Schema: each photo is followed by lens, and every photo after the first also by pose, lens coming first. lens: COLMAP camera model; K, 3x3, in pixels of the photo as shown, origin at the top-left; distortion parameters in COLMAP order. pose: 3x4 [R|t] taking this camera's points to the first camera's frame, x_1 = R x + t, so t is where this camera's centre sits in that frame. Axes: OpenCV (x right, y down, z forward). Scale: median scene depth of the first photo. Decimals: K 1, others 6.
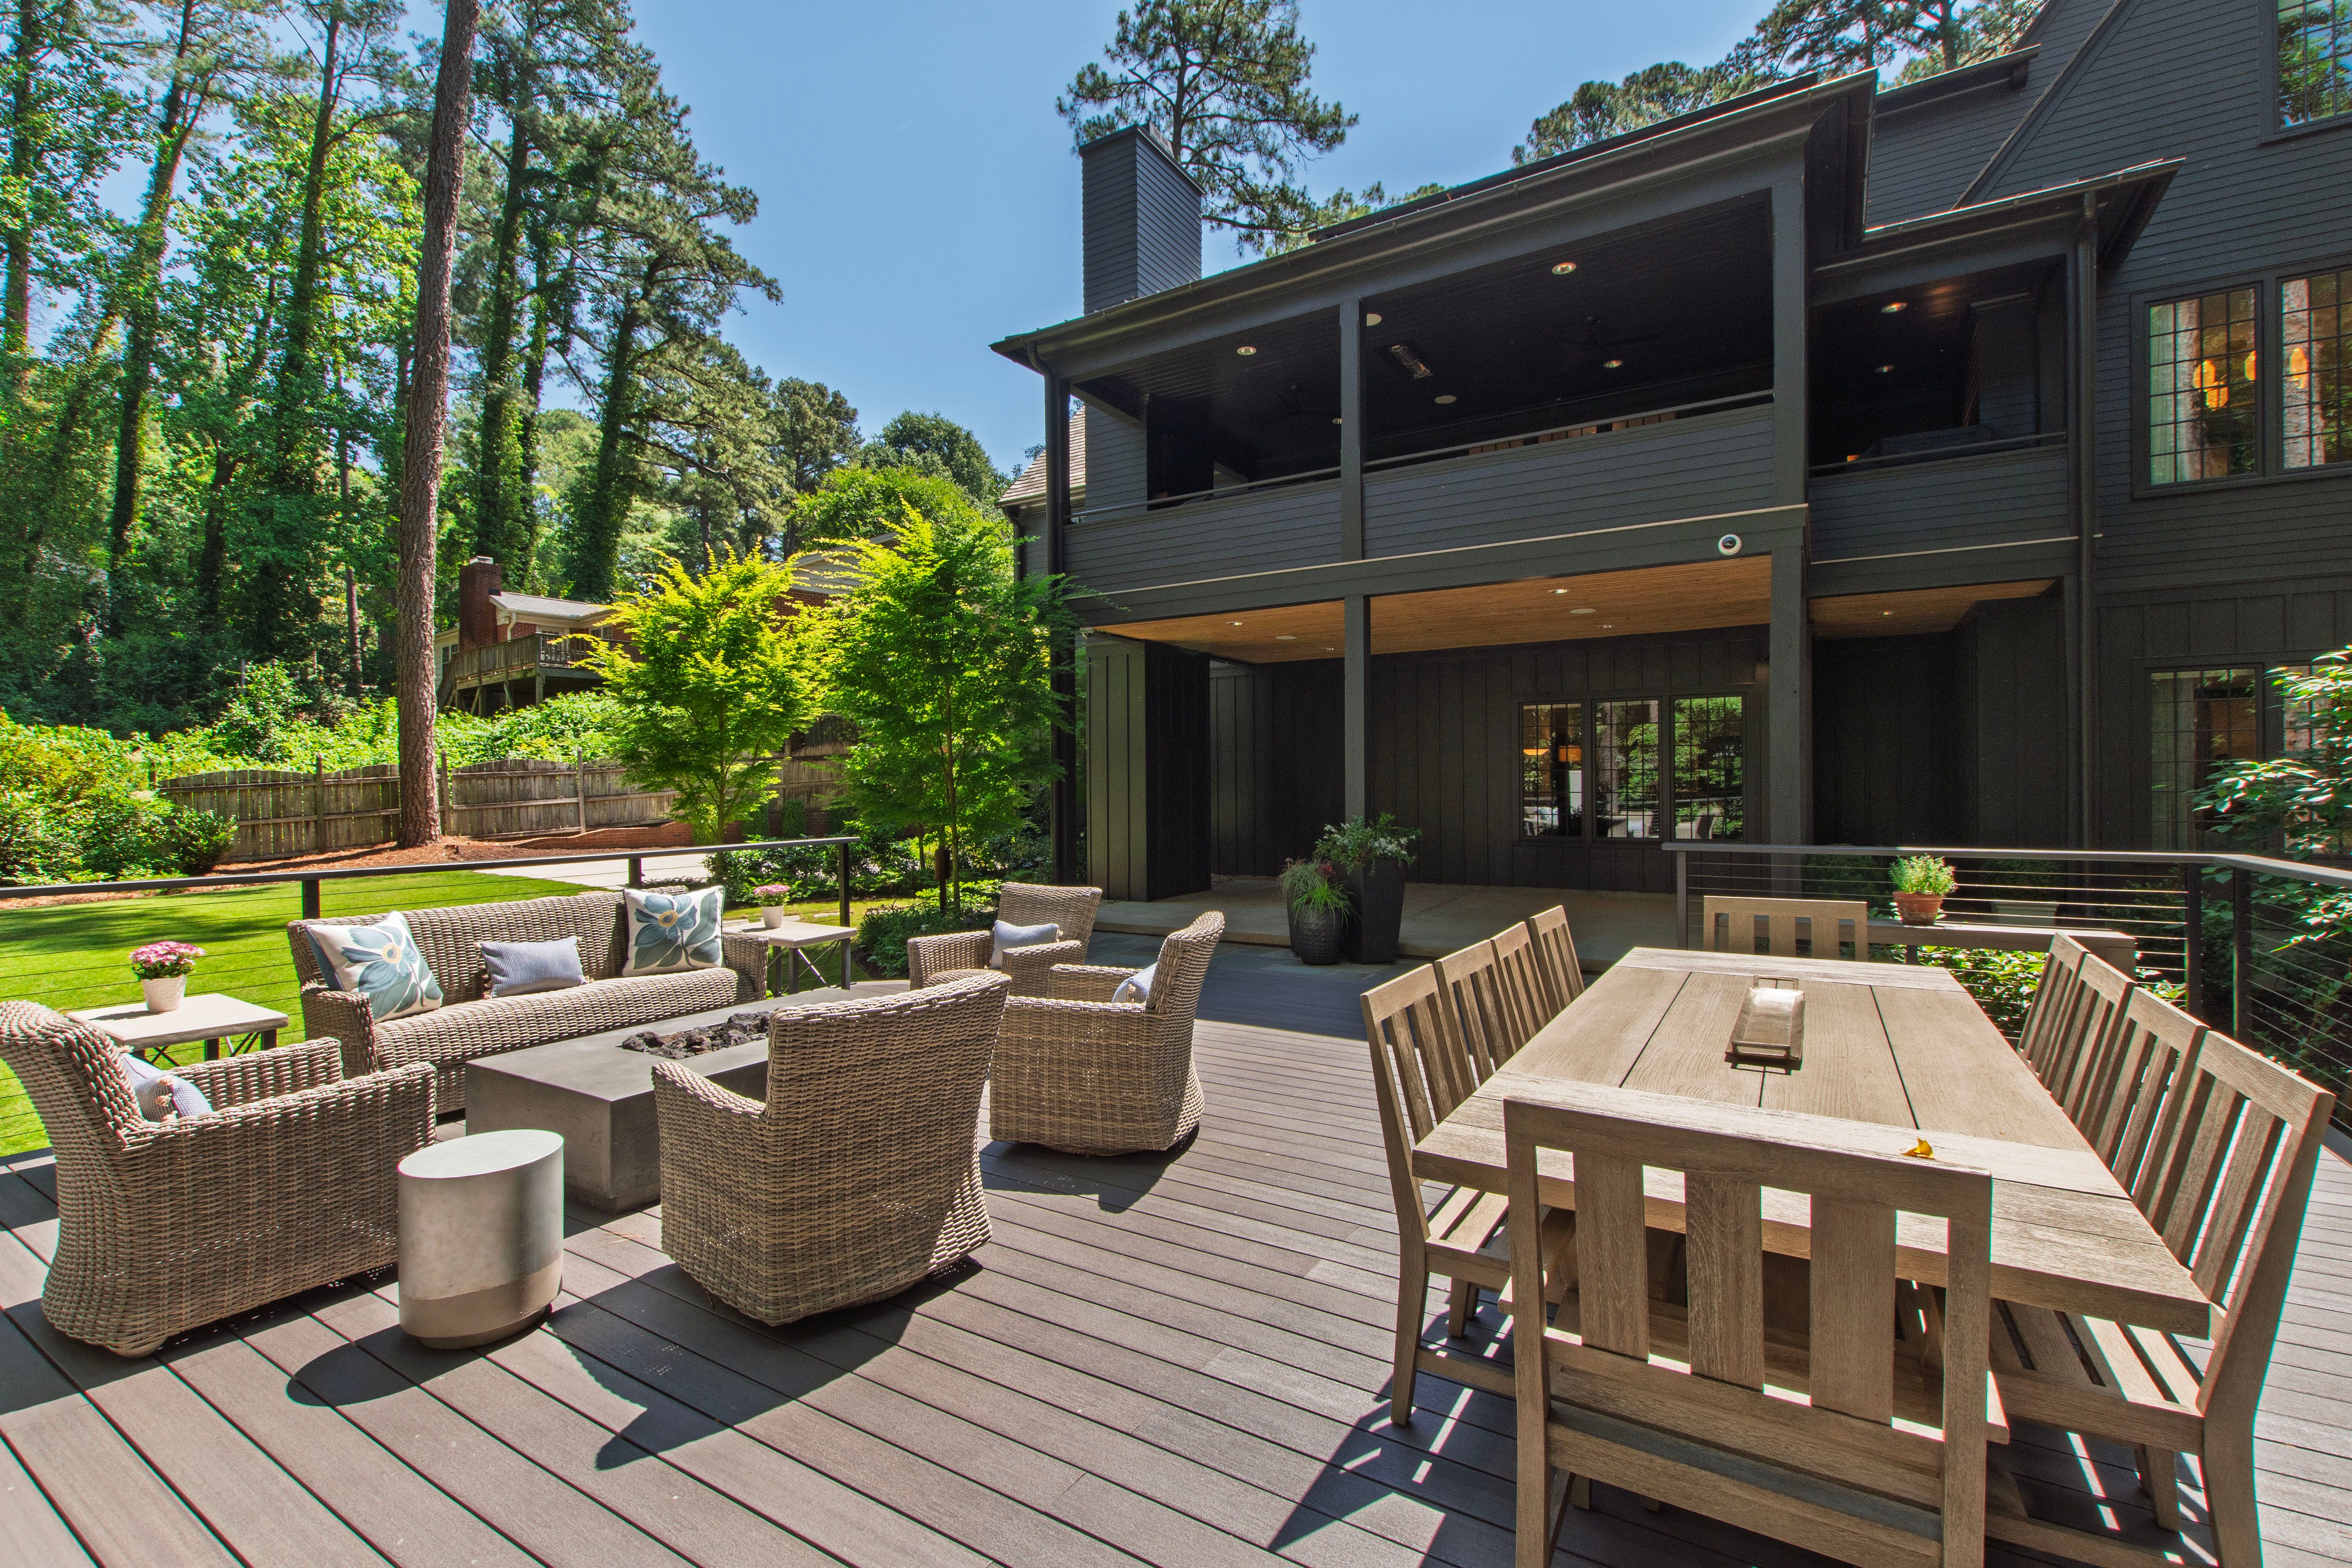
lens RADIAL K [[1053.2, 0, 1166.8], [0, 1053.2, 786.9], [0, 0, 1]] dist [0.002782, -0.000102]
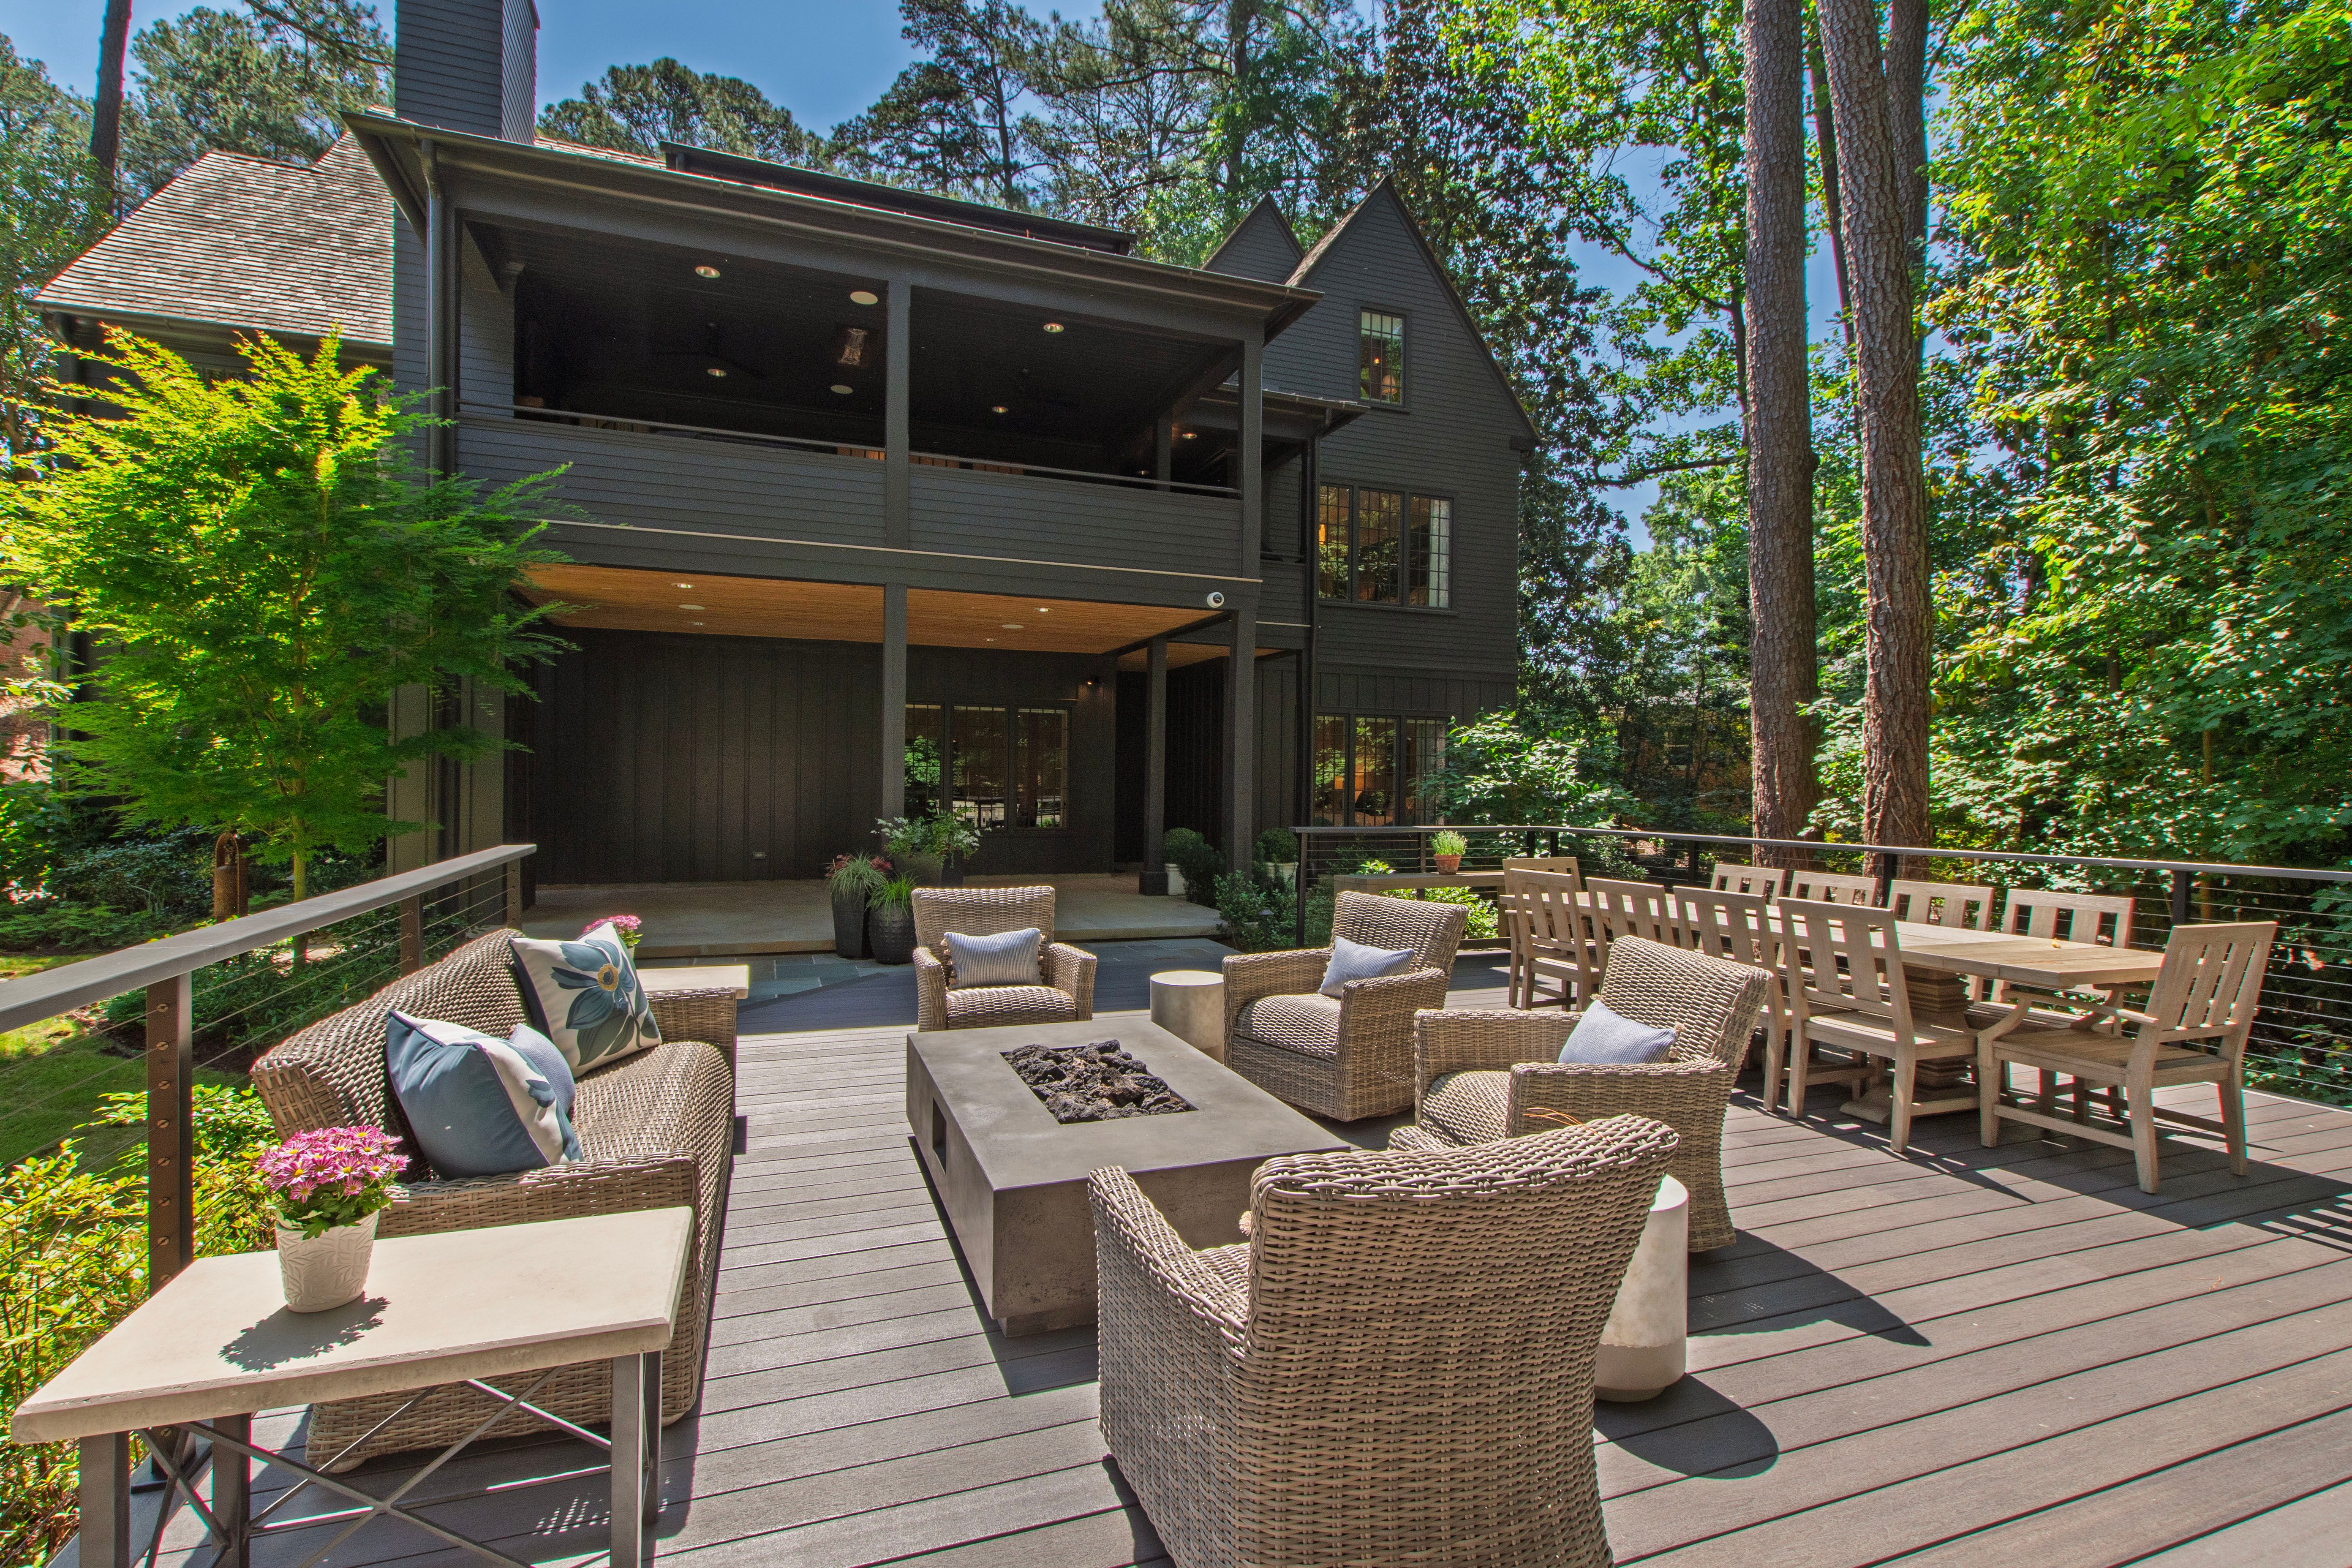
lens RADIAL K [[1053.2, 0, 1166.8], [0, 1053.2, 786.9], [0, 0, 1]] dist [0.002782, -0.000102]
pose [[0.619644, 0.010083, 0.784818, -0.751364], [-0.009568, 0.999940, -0.005292, 0.012863], [-0.784824, -0.004230, 0.619704, 0.352947]]
